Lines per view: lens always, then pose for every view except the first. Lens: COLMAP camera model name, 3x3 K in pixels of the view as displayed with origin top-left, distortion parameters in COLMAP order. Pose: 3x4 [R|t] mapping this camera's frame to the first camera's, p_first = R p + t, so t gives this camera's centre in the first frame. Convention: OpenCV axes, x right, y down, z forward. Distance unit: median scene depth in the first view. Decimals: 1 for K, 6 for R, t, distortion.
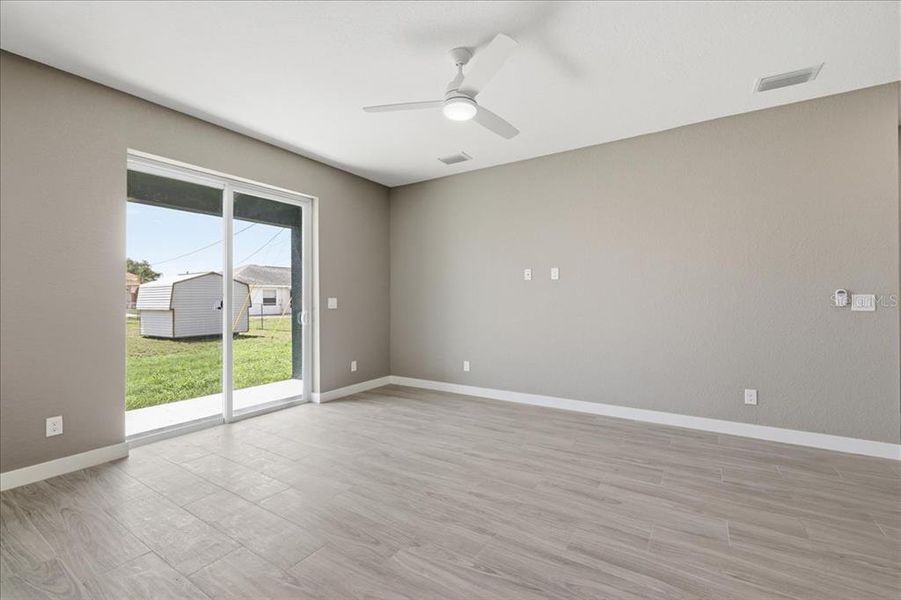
lens RADIAL K [[391.9, 0, 450.4], [0, 391.9, 300.0], [0, 0, 1]] dist [-0.001091, -0.000068]
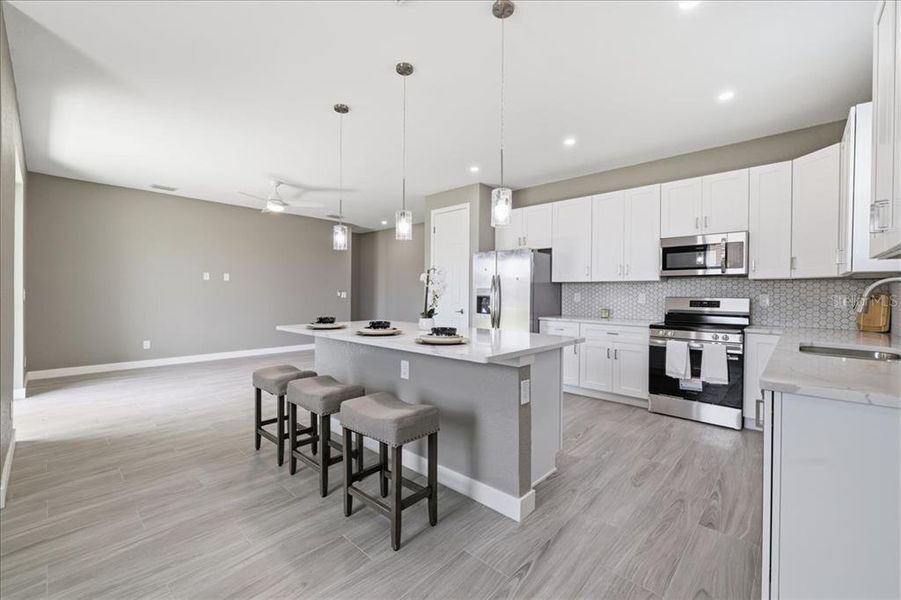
lens RADIAL K [[376.1, 0, 448.6], [0, 376.1, 296.0], [0, 0, 1]] dist [-0.000270, -0.000578]
pose [[0.177531, -0.000926, 0.984115, -1.601358], [-0.005575, 0.999983, 0.001946, 0.005965], [-0.984099, -0.005832, 0.177522, -0.281871]]
